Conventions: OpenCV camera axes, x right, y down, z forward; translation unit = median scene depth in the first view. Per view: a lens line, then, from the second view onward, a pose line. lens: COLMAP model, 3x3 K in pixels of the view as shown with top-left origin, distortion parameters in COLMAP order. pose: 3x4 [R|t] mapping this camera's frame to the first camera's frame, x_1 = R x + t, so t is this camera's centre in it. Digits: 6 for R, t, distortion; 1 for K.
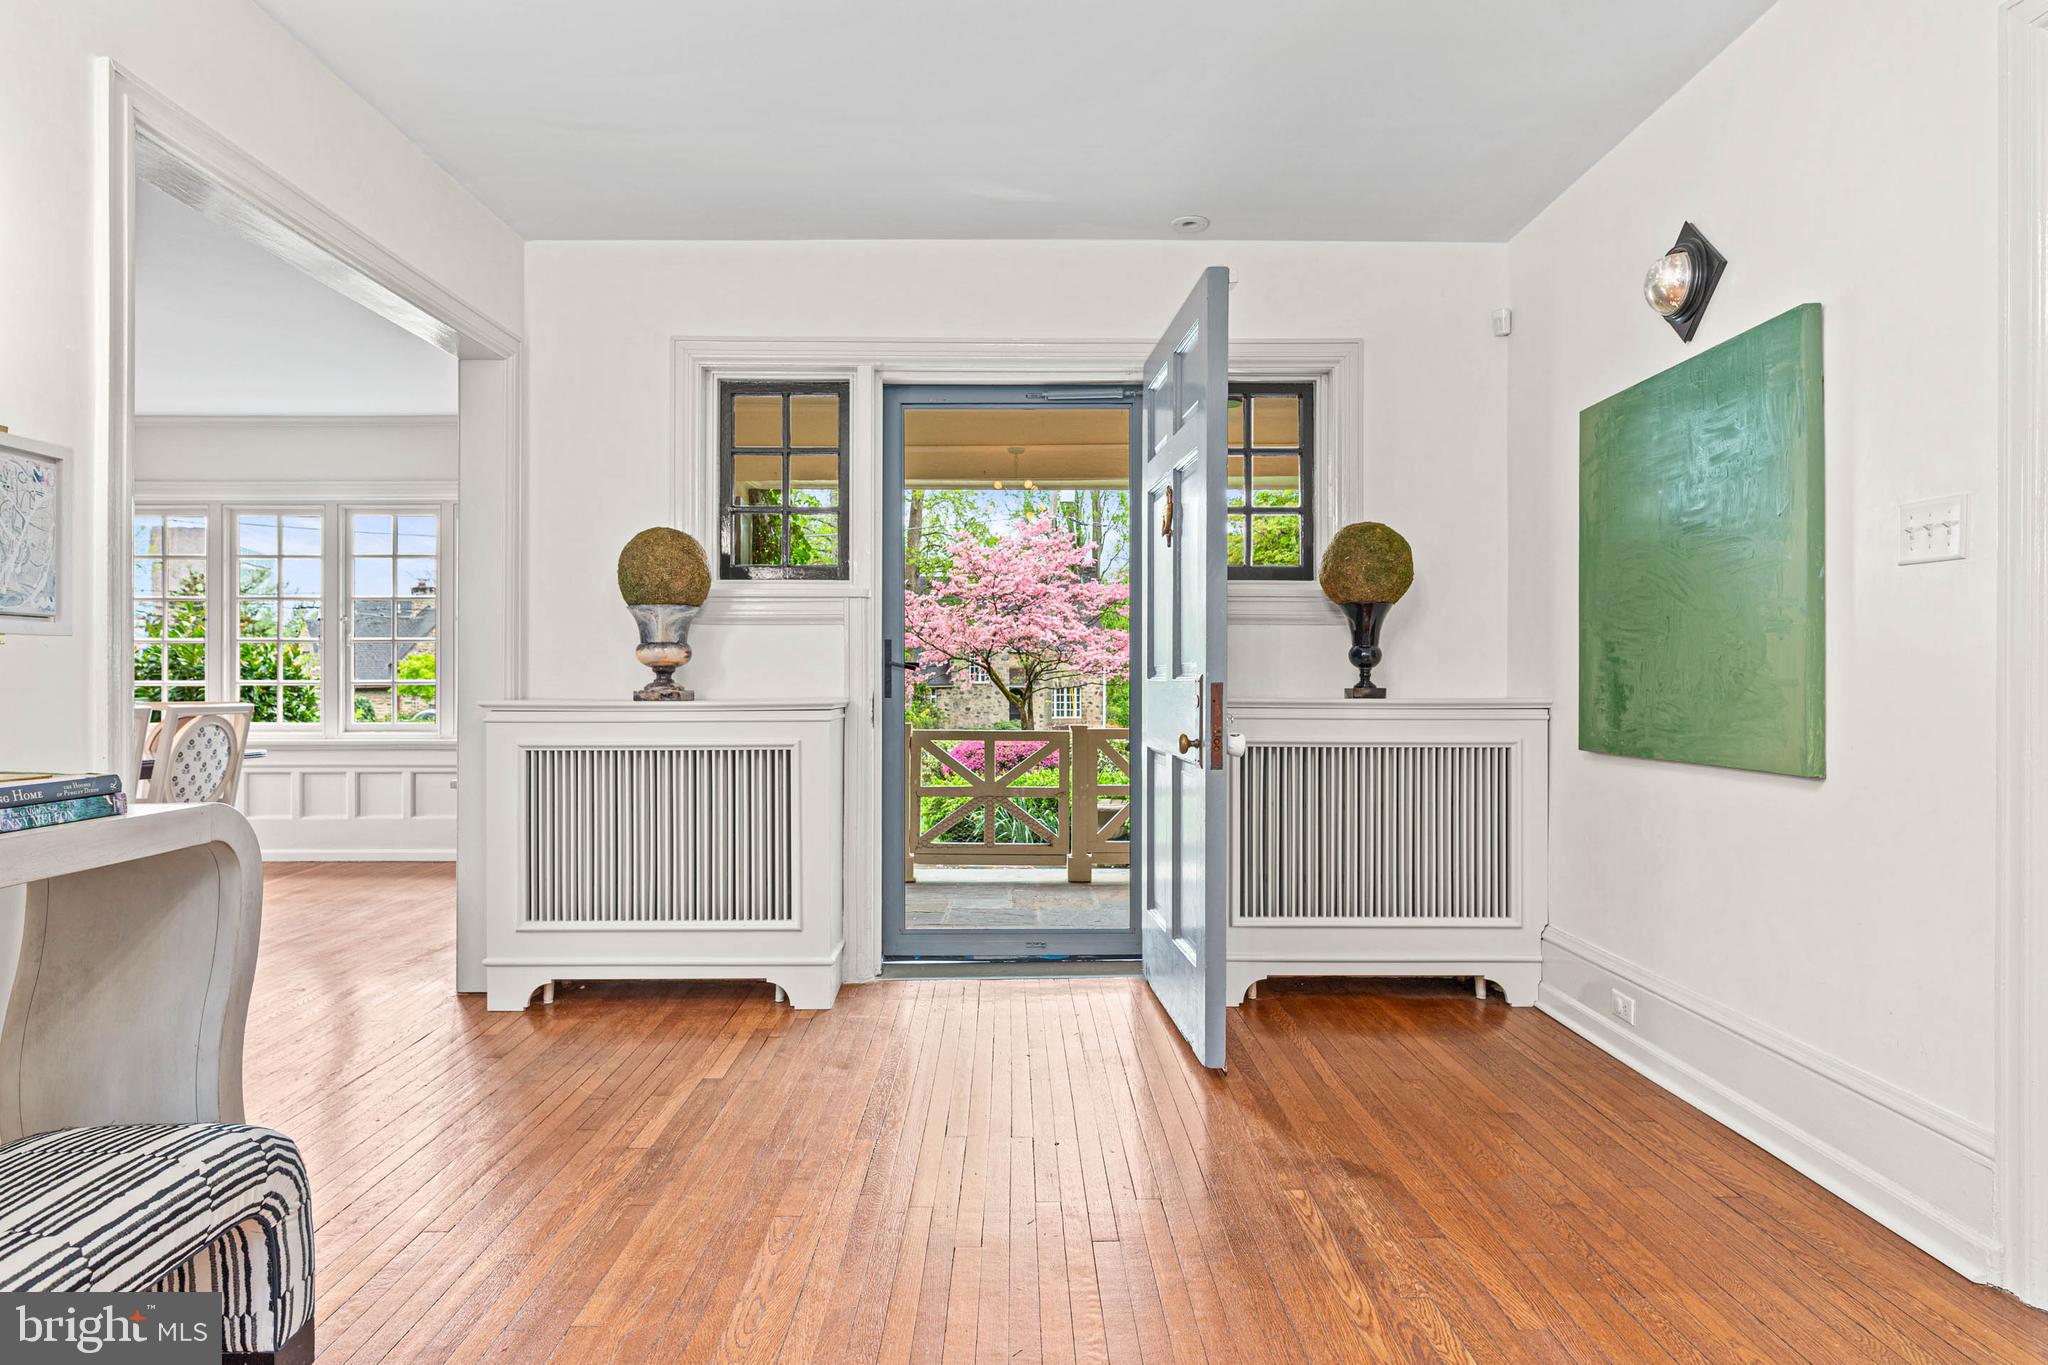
lens RADIAL K [[1188.1, 0, 1022.4], [0, 1188.1, 680.8], [0, 0, 1]] dist [0.006504, 0.000526]
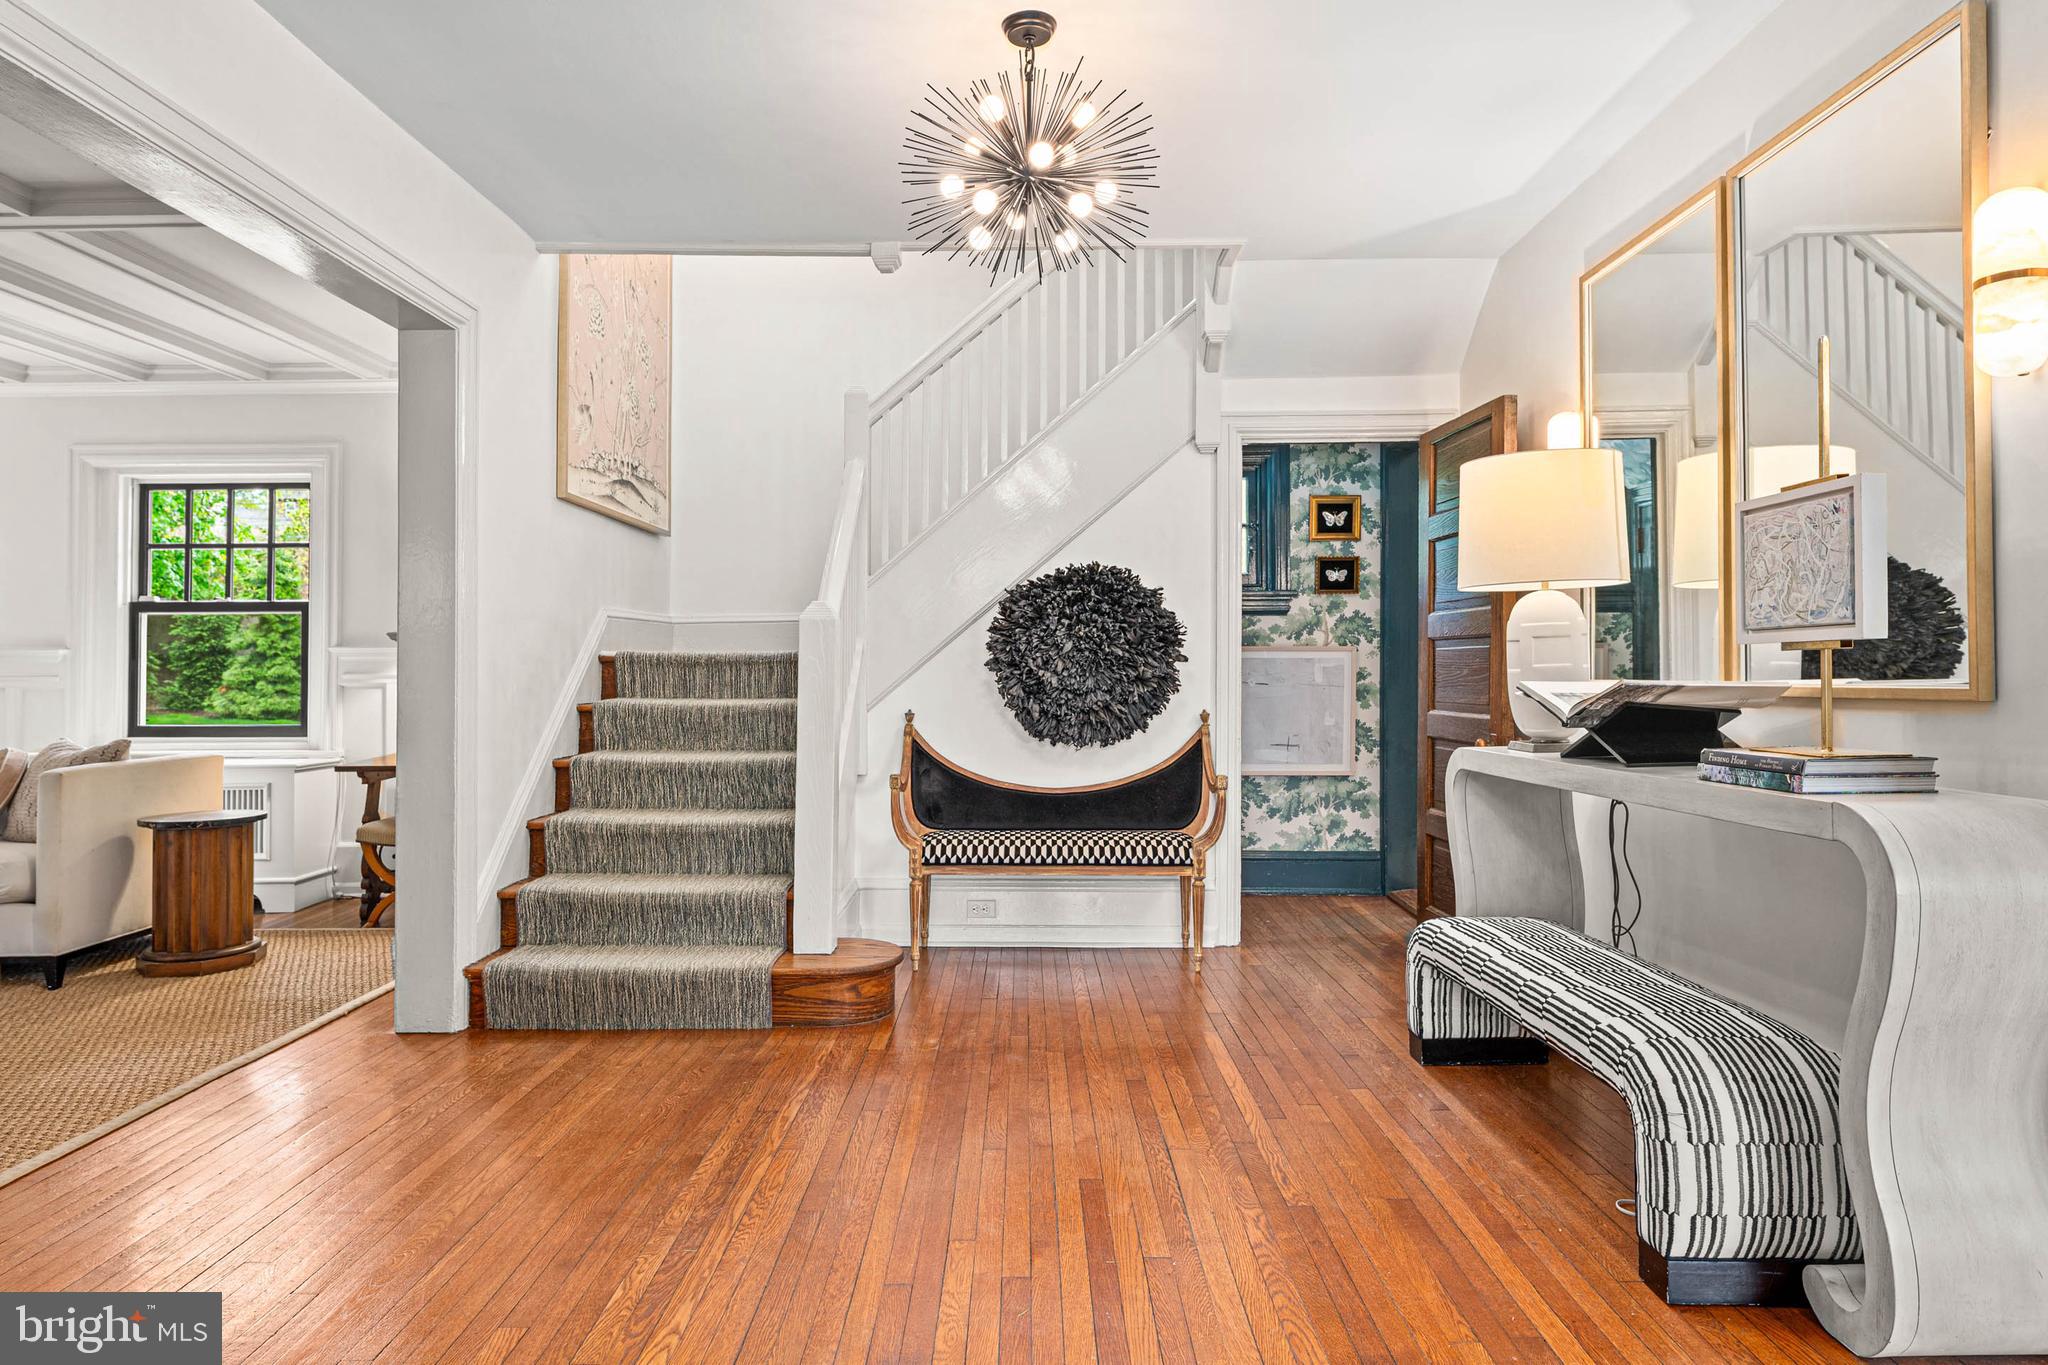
lens RADIAL K [[1188.1, 0, 1017.9], [0, 1188.1, 669.9], [0, 0, 1]] dist [0.006504, 0.000526]
pose [[-0.999903, 0.003751, 0.013392, -0.016568], [0.003738, 0.999993, -0.000951, -0.010670], [-0.013395, -0.000900, -0.999910, 2.253678]]
